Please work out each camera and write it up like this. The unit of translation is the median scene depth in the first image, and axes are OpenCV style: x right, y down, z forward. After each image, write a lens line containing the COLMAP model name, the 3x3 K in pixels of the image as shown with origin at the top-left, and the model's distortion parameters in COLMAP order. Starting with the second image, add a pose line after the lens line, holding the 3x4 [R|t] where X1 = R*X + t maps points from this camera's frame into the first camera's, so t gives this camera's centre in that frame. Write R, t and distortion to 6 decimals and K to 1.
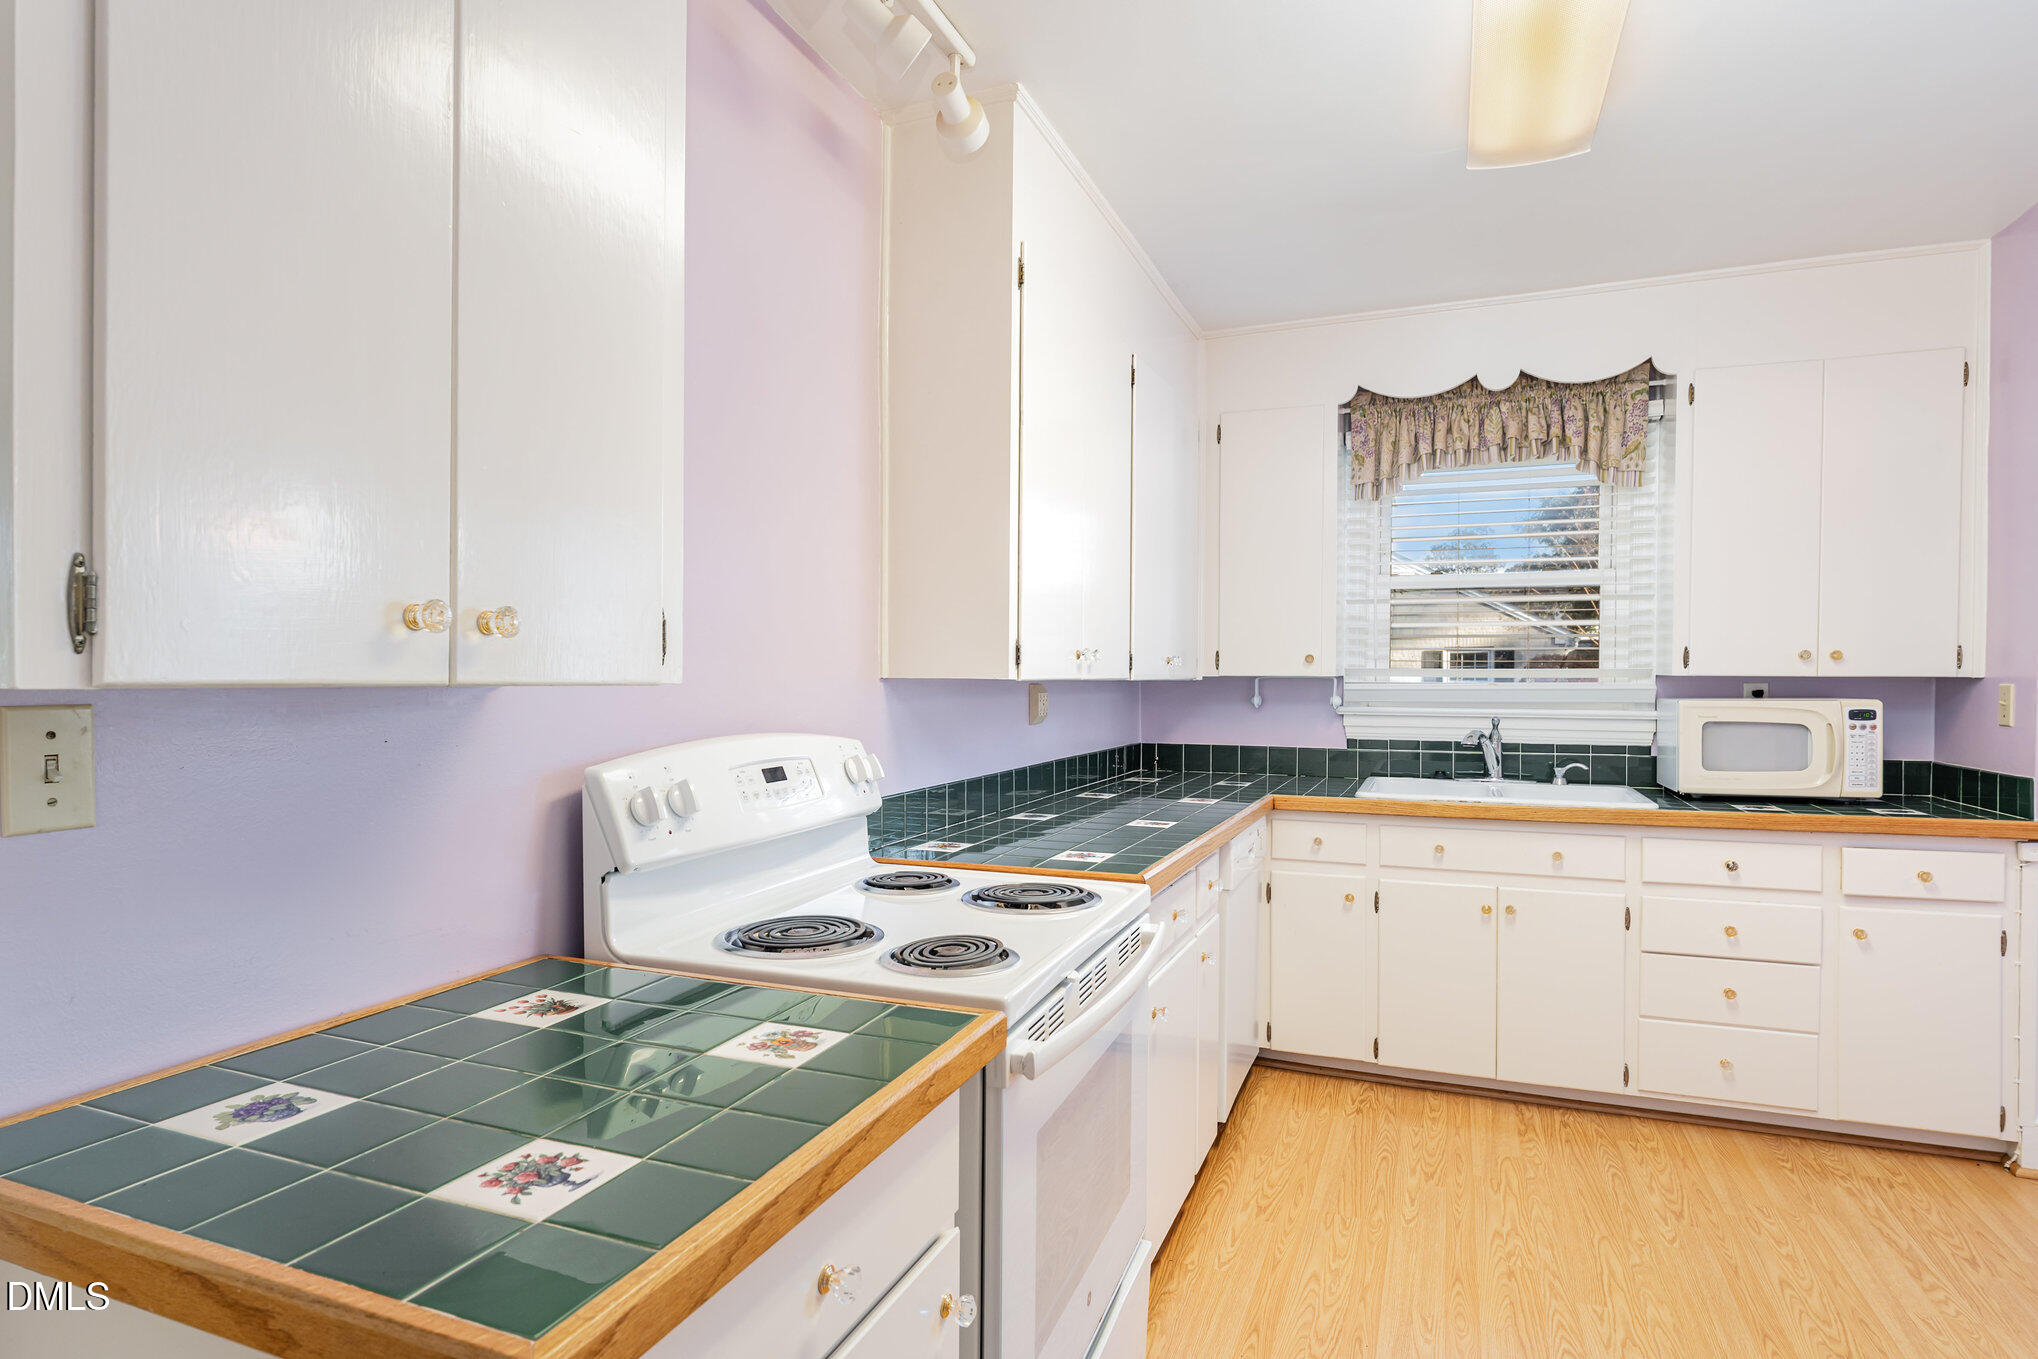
lens RADIAL K [[1061.3, 0, 1015.5], [0, 1061.3, 691.2], [0, 0, 1]] dist [-0.002737, -0.000562]
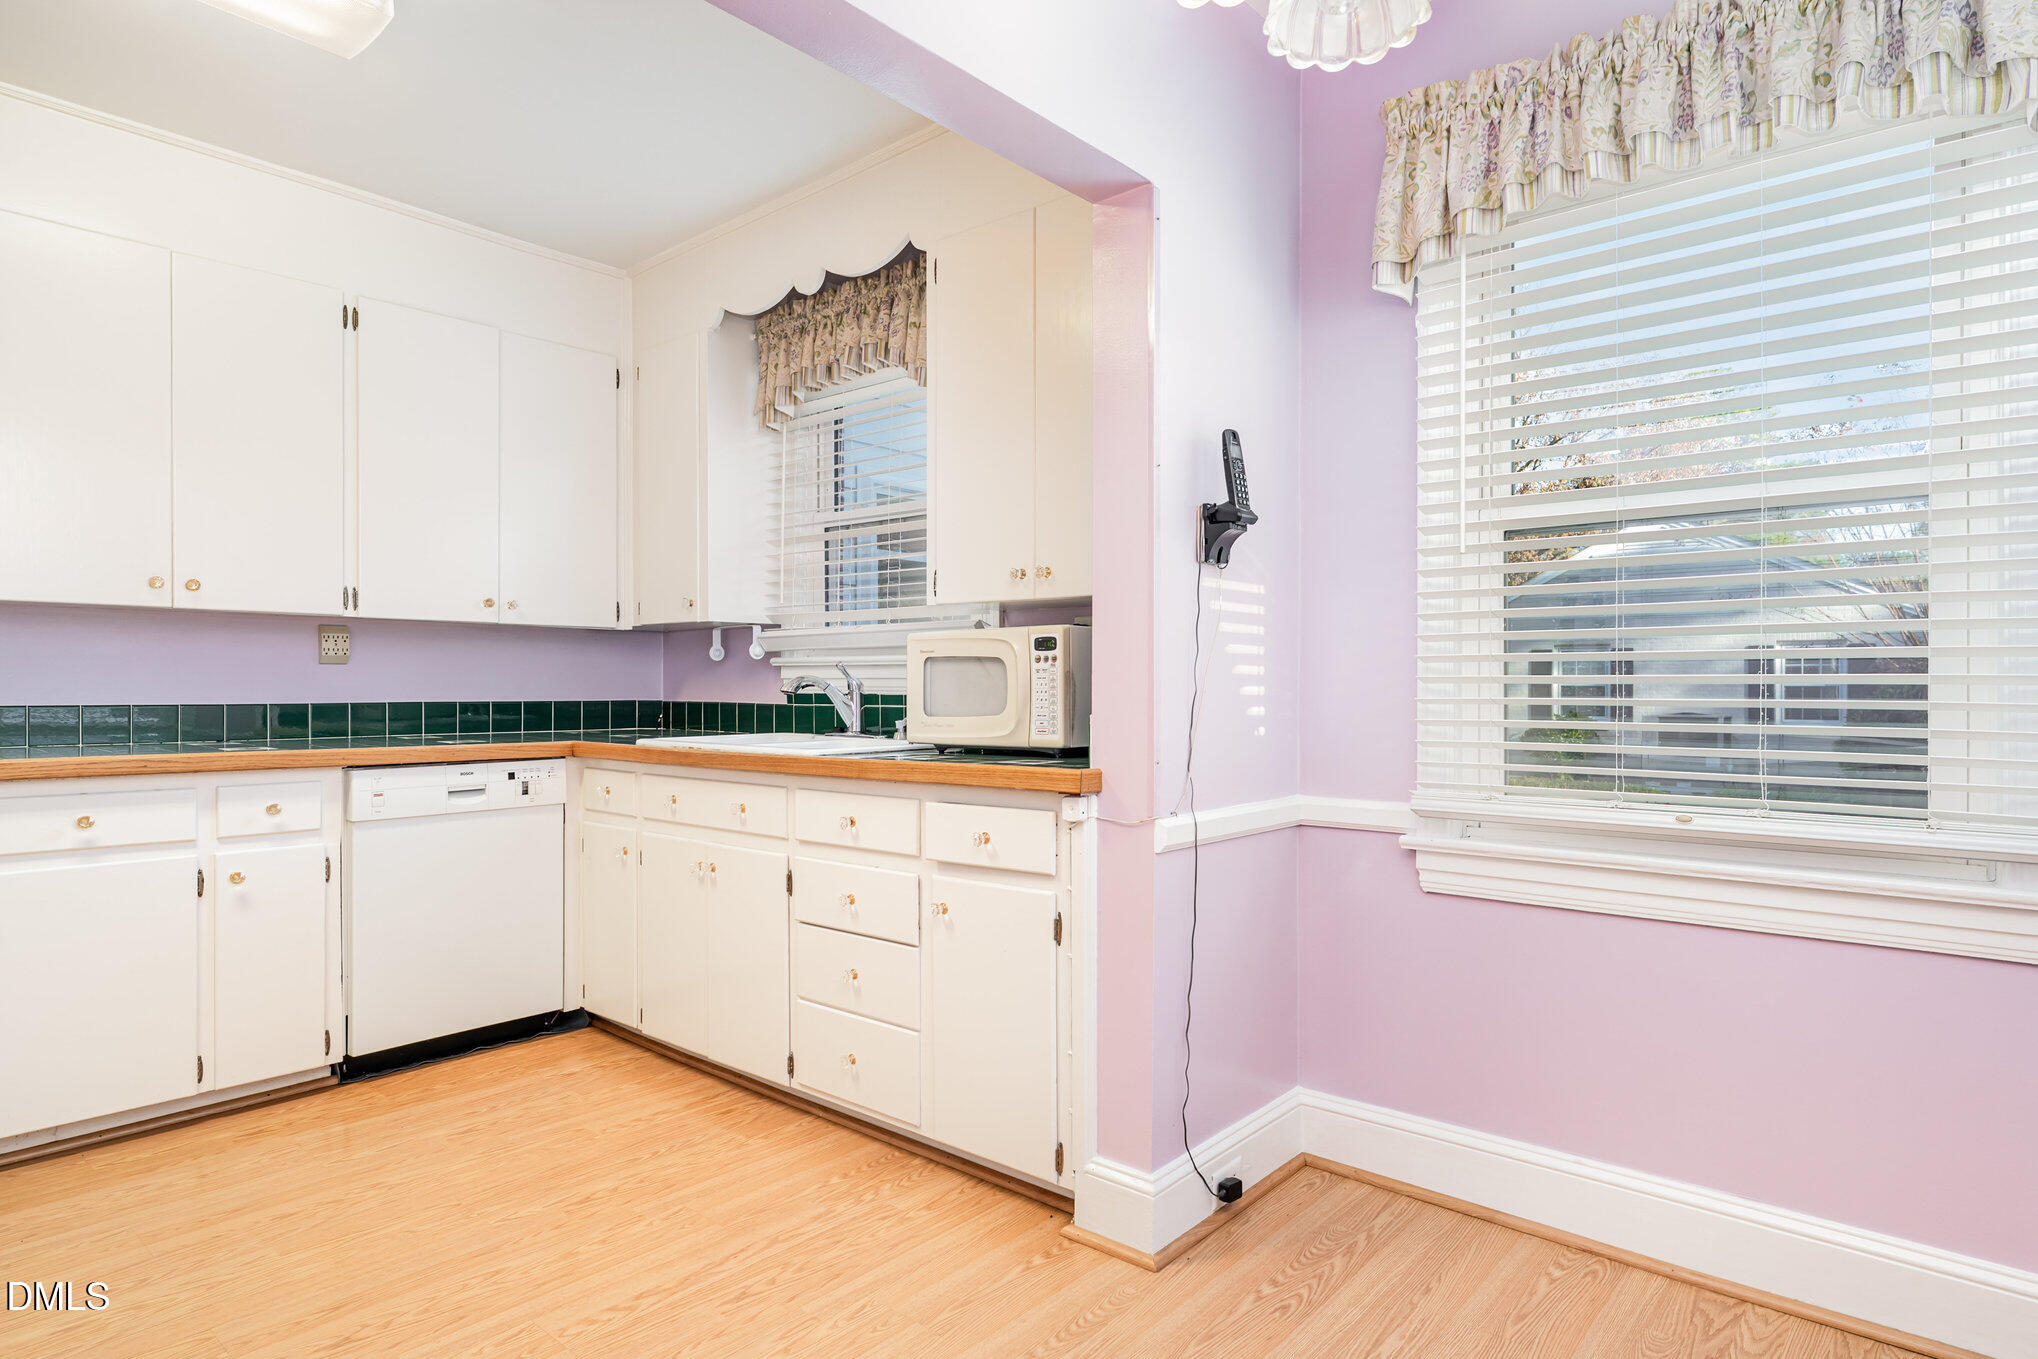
lens RADIAL K [[1098.6, 0, 1025.8], [0, 1098.6, 689.8], [0, 0, 1]] dist [-0.013528, 0.002611]
pose [[0.948856, 0.002184, -0.315702, 1.002396], [-0.005678, 0.999932, -0.010146, 0.062713], [0.315659, 0.011419, 0.948804, 0.201483]]
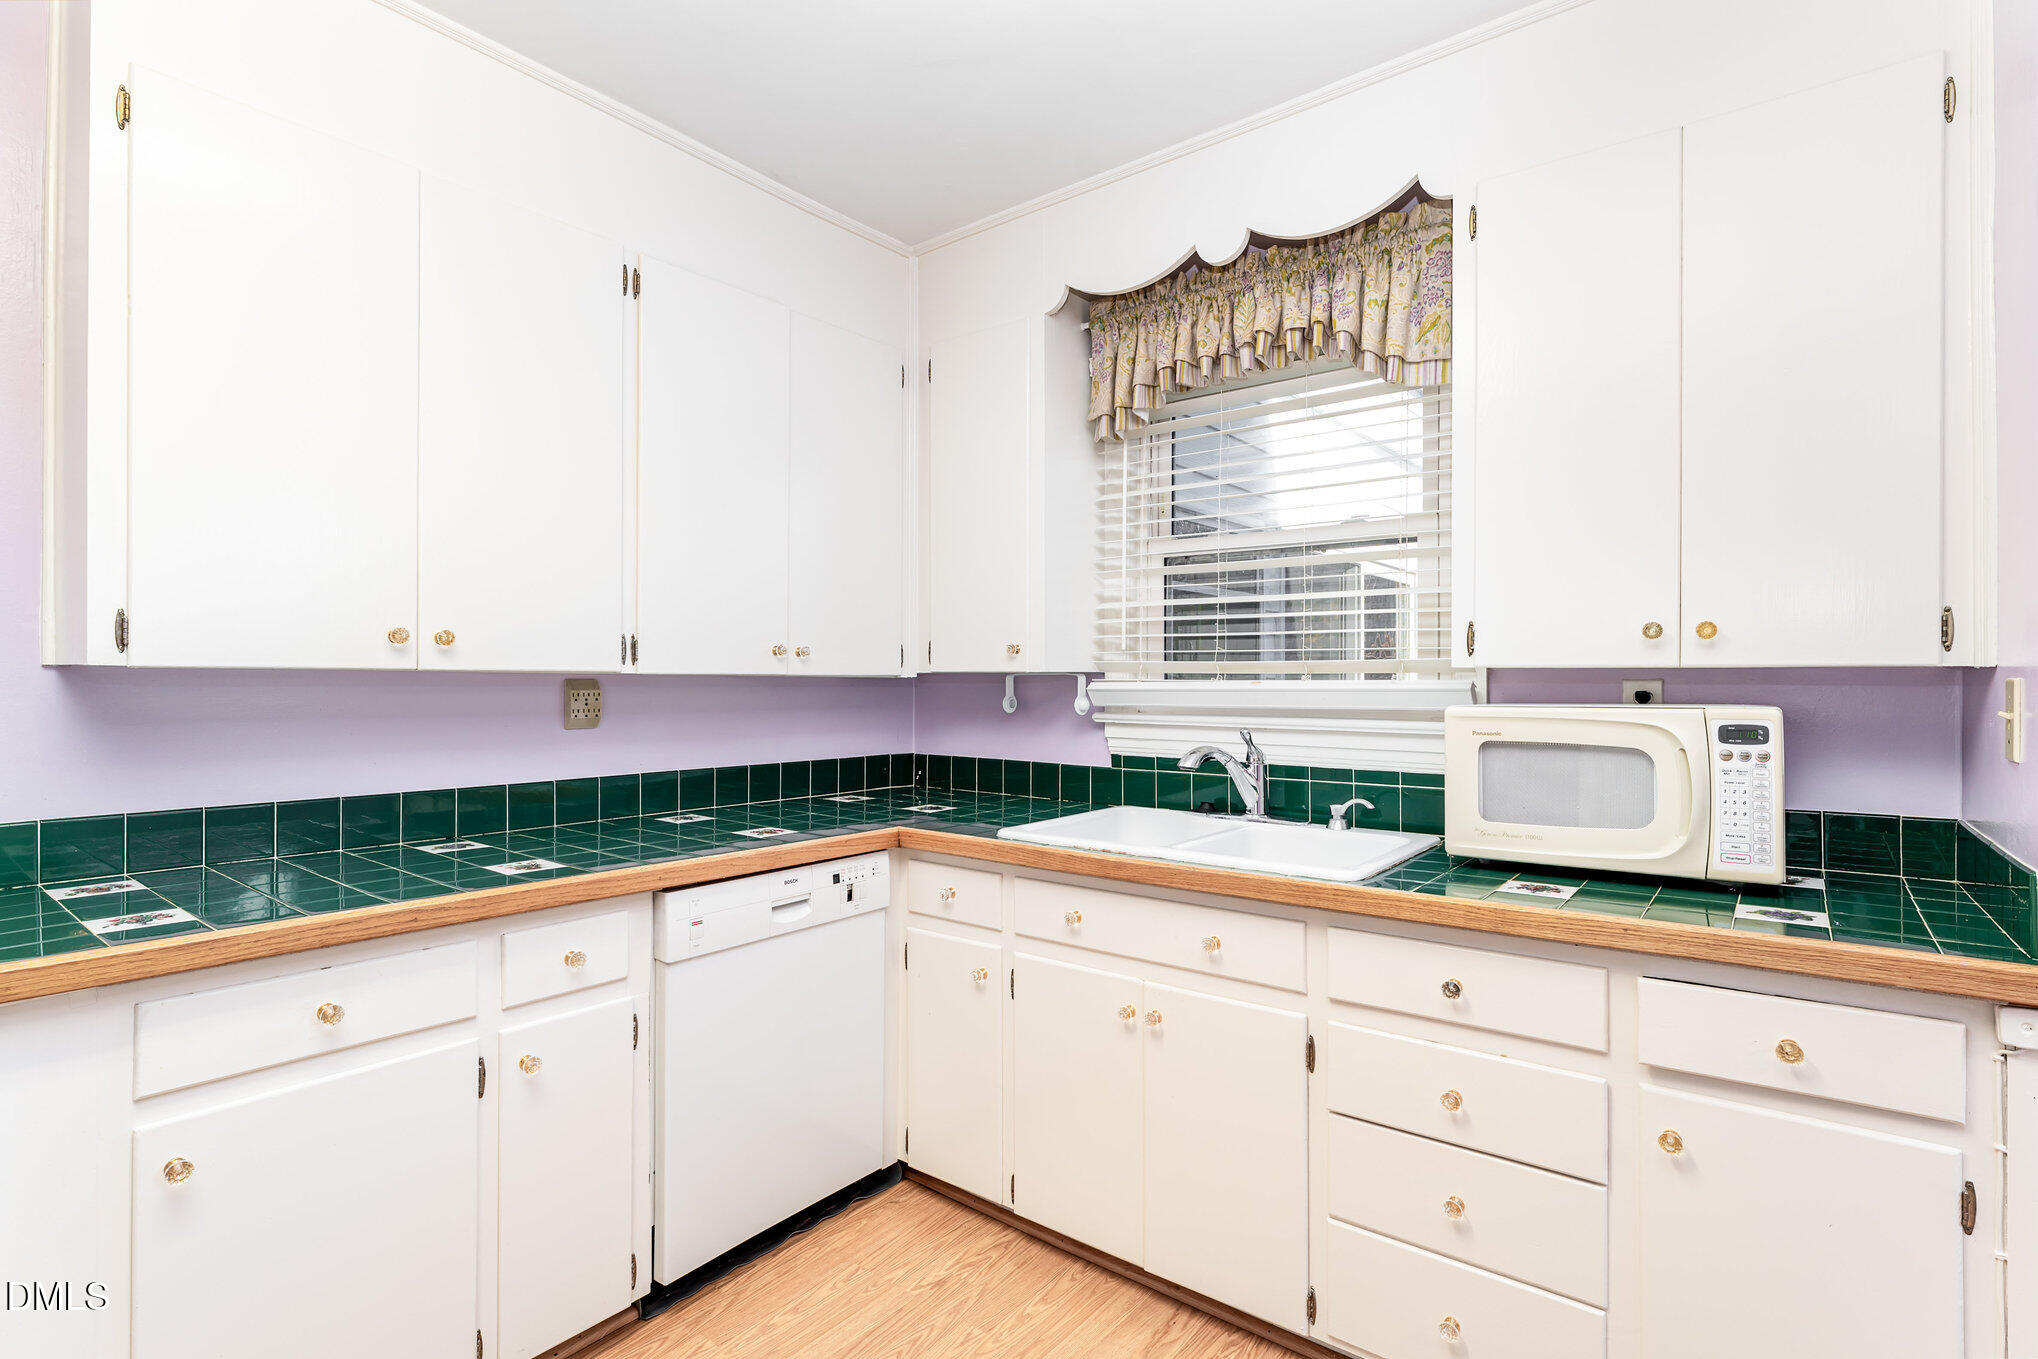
lens RADIAL K [[961.8, 0, 1021.4], [0, 961.8, 679.6], [0, 0, 1]] dist [-0.000948, -0.000304]
pose [[0.960240, -0.000575, -0.279174, 0.550291], [-0.004218, 0.999854, -0.016567, 0.003217], [0.279143, 0.017086, 0.960098, 0.387452]]
